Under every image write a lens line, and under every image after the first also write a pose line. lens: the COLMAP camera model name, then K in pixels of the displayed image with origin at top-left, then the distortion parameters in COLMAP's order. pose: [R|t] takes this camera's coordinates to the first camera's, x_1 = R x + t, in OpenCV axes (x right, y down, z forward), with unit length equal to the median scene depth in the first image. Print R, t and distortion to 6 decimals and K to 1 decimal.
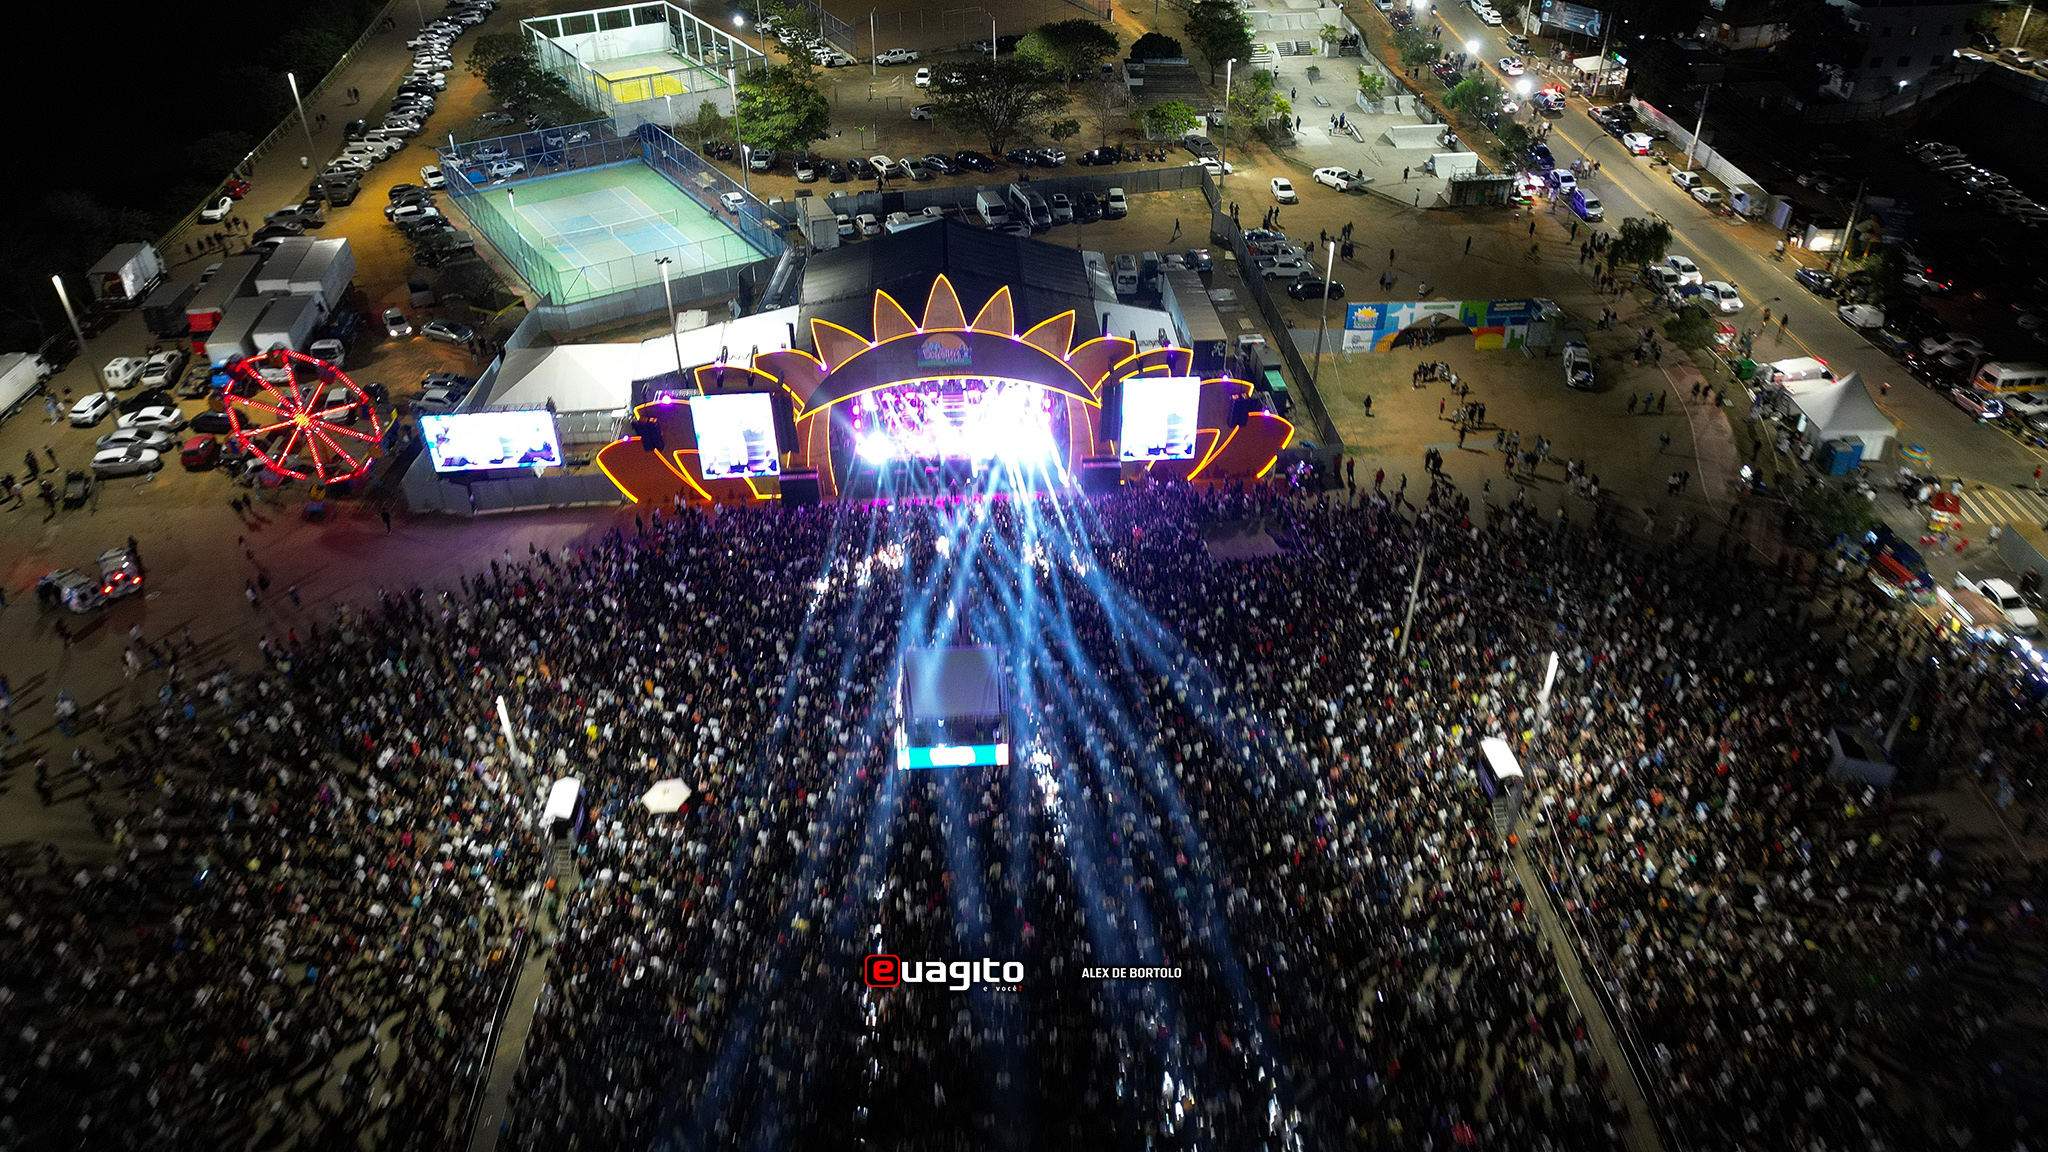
lens RADIAL K [[1433.3, 0, 1026.5], [0, 1433.3, 575.4], [0, 0, 1]] dist [0.073055, -0.073686]
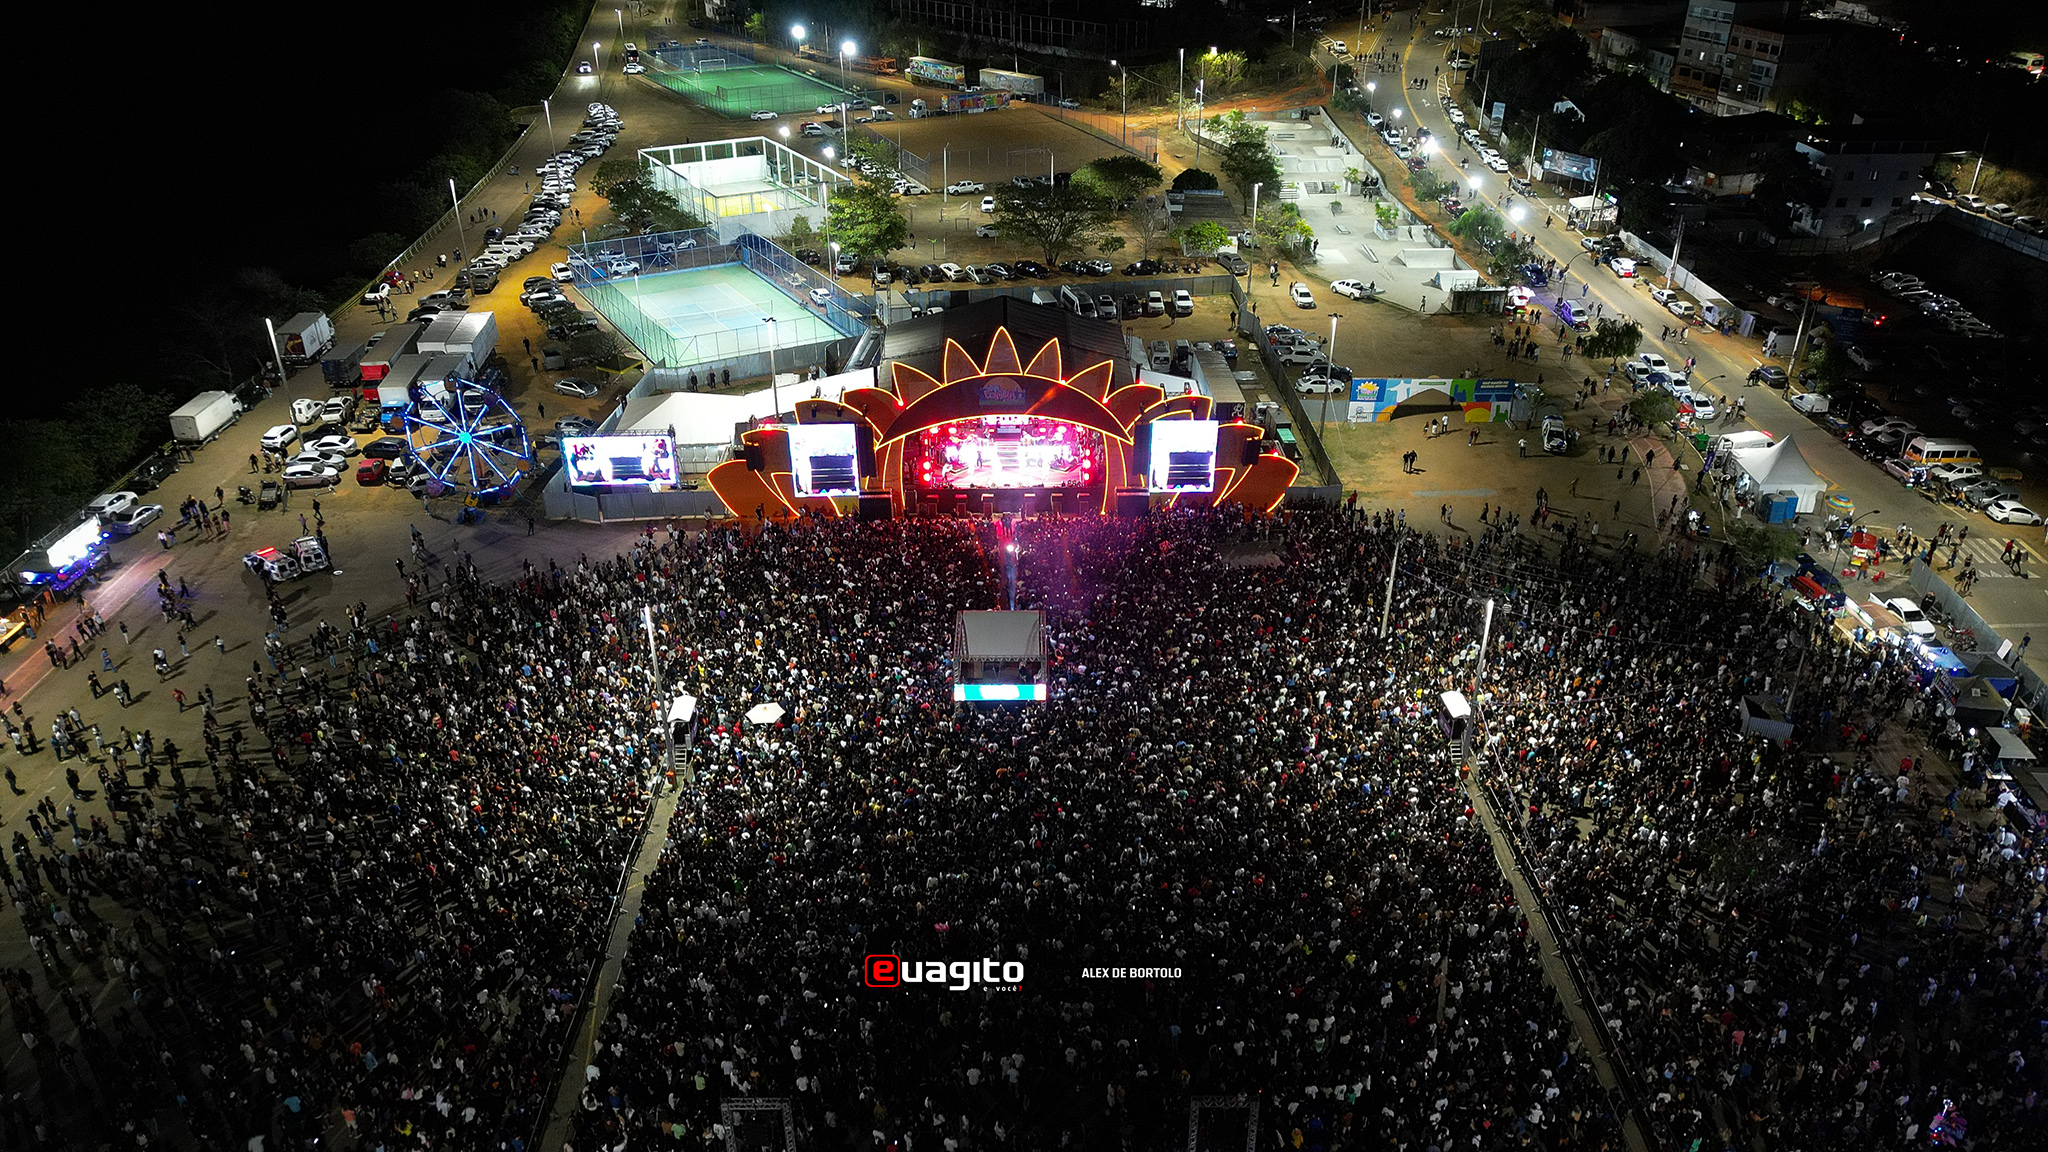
lens RADIAL K [[1433.3, 0, 1026.5], [0, 1433.3, 575.4], [0, 0, 1]] dist [0.073055, -0.073686]
pose [[0.999093, 0.027776, -0.032283, 0.004410], [-0.031140, 0.993568, -0.108868, 0.099588], [0.029051, 0.109775, 0.993532, -0.131074]]
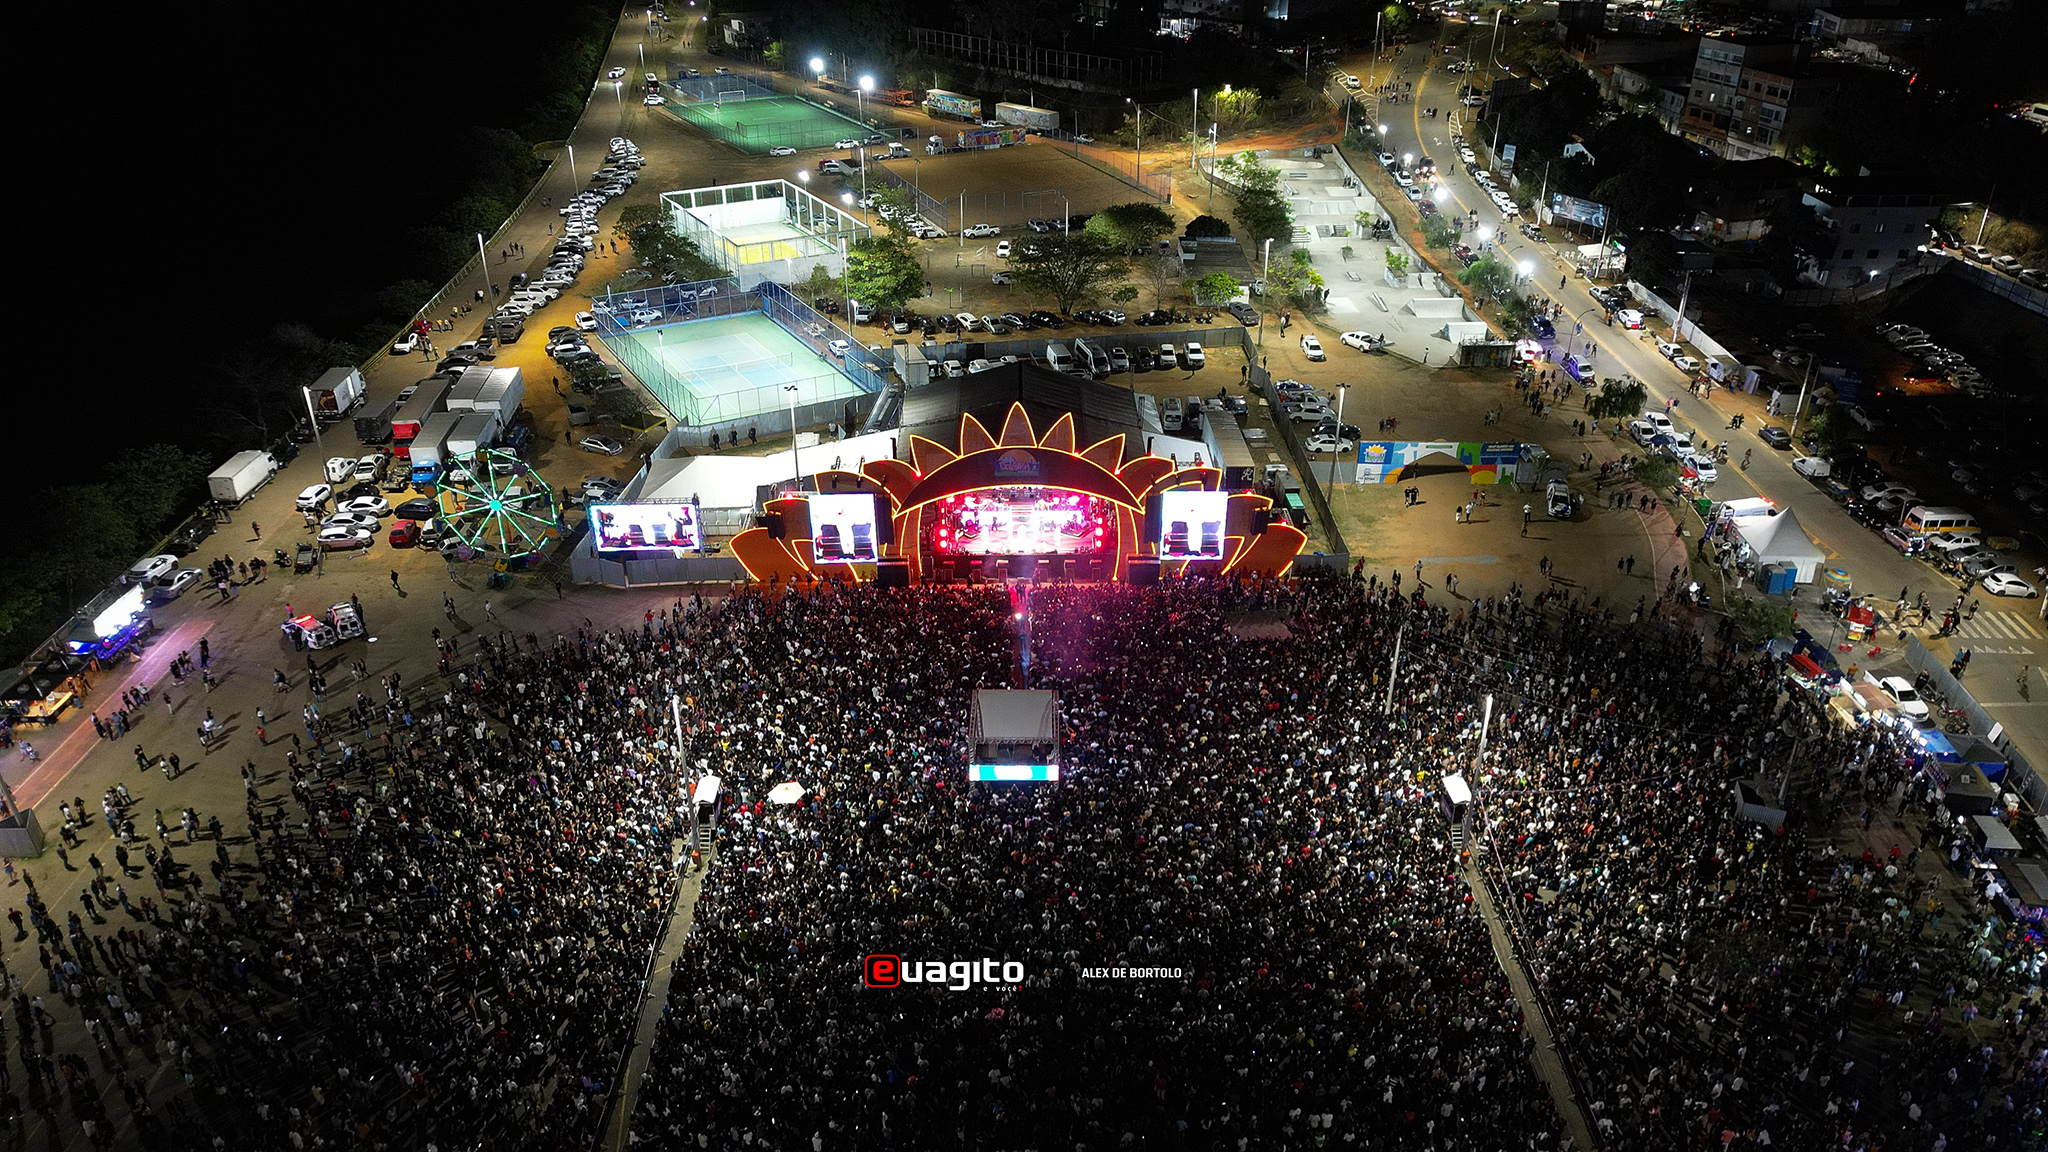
lens RADIAL K [[1433.3, 0, 1026.5], [0, 1433.3, 575.4], [0, 0, 1]] dist [0.073055, -0.073686]
pose [[0.998619, 0.032247, -0.041465, 0.003478], [-0.036614, 0.993336, -0.109281, 0.057175], [0.037664, 0.110648, 0.993146, -0.160392]]
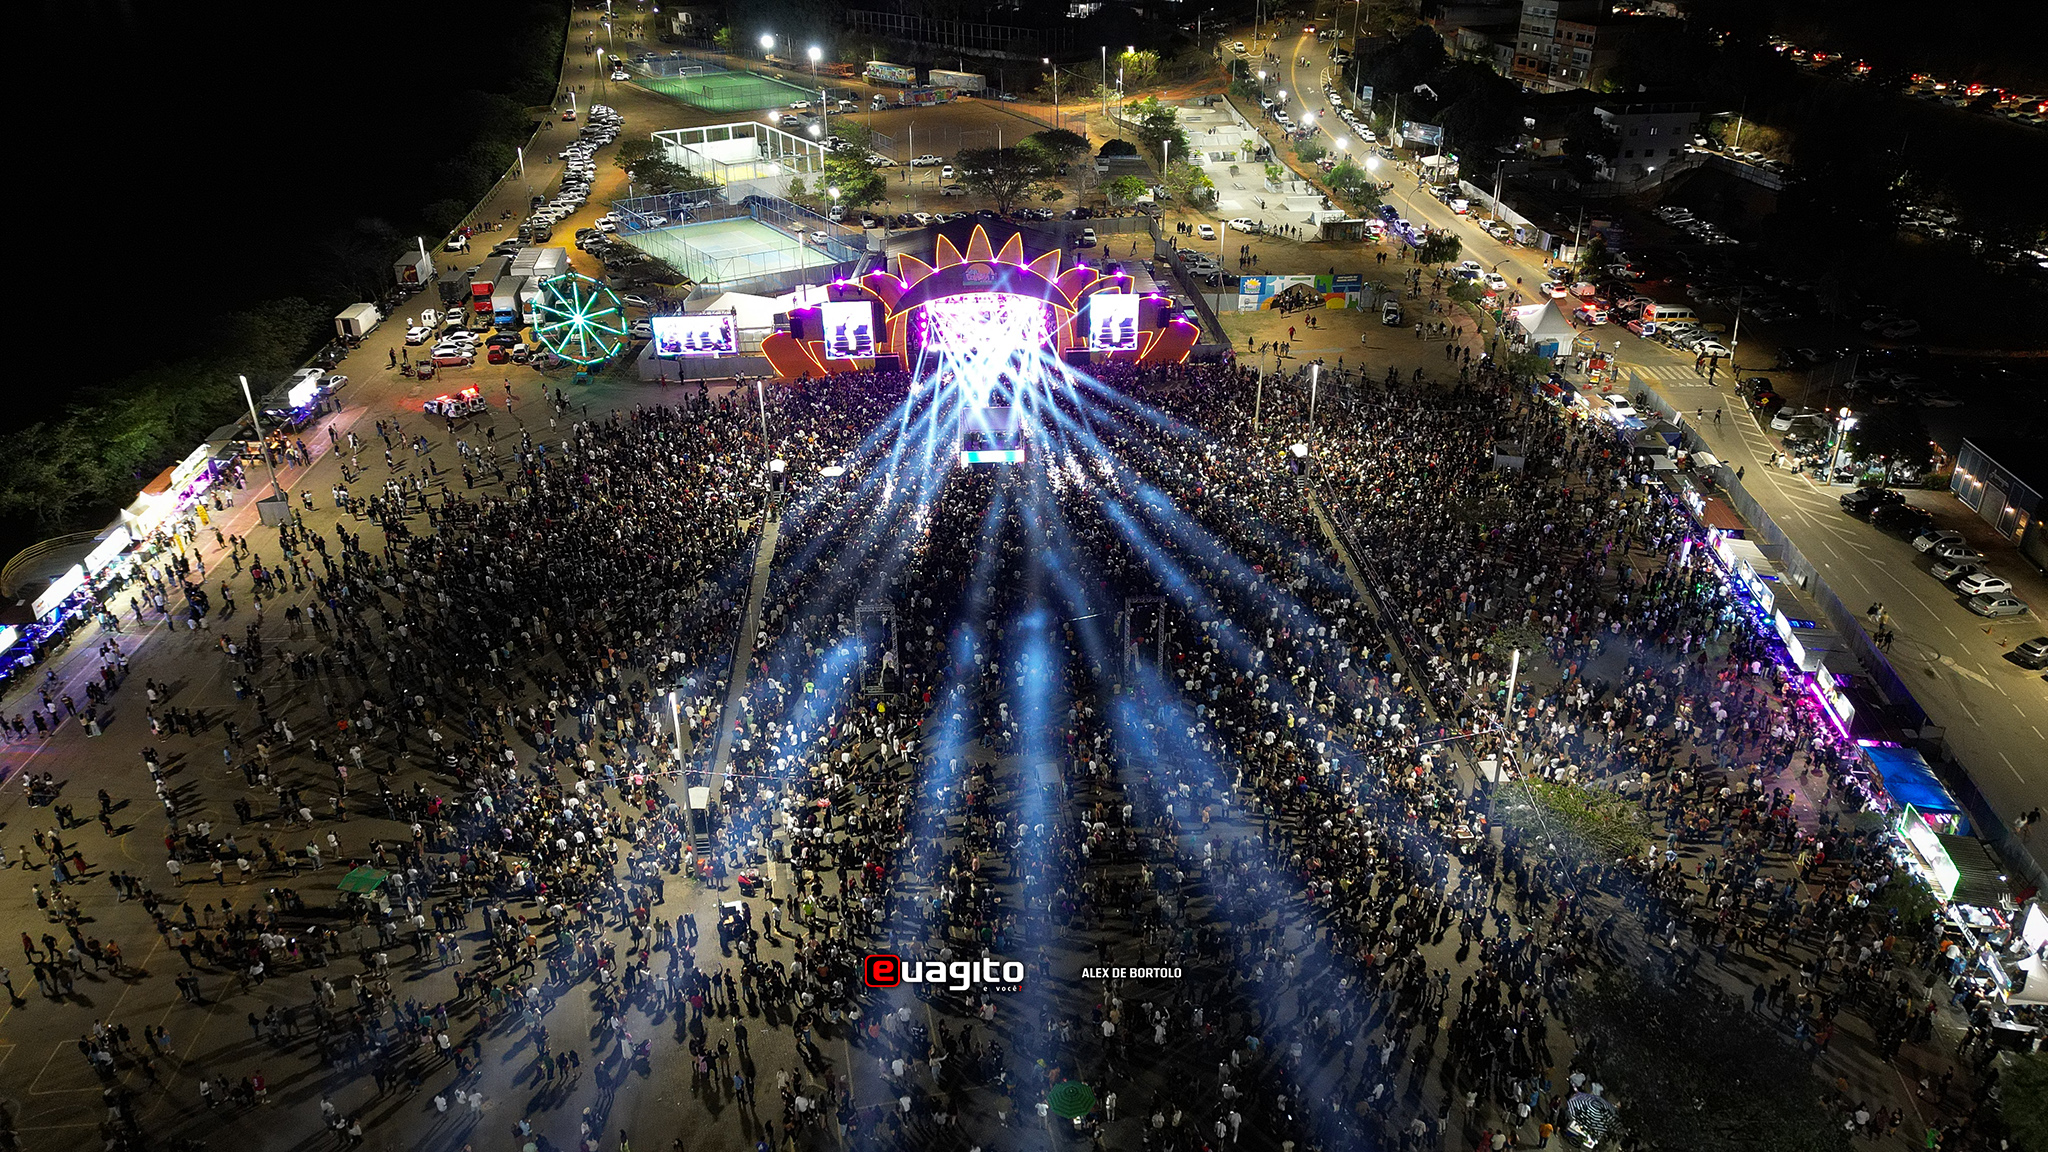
lens RADIAL K [[1433.3, 0, 1026.5], [0, 1433.3, 575.4], [0, 0, 1]] dist [0.073055, -0.073686]
pose [[0.999951, -0.001969, 0.009722, -0.016845], [0.003190, 0.991869, -0.127220, 0.310500], [-0.009393, 0.127244, 0.991827, -0.452191]]
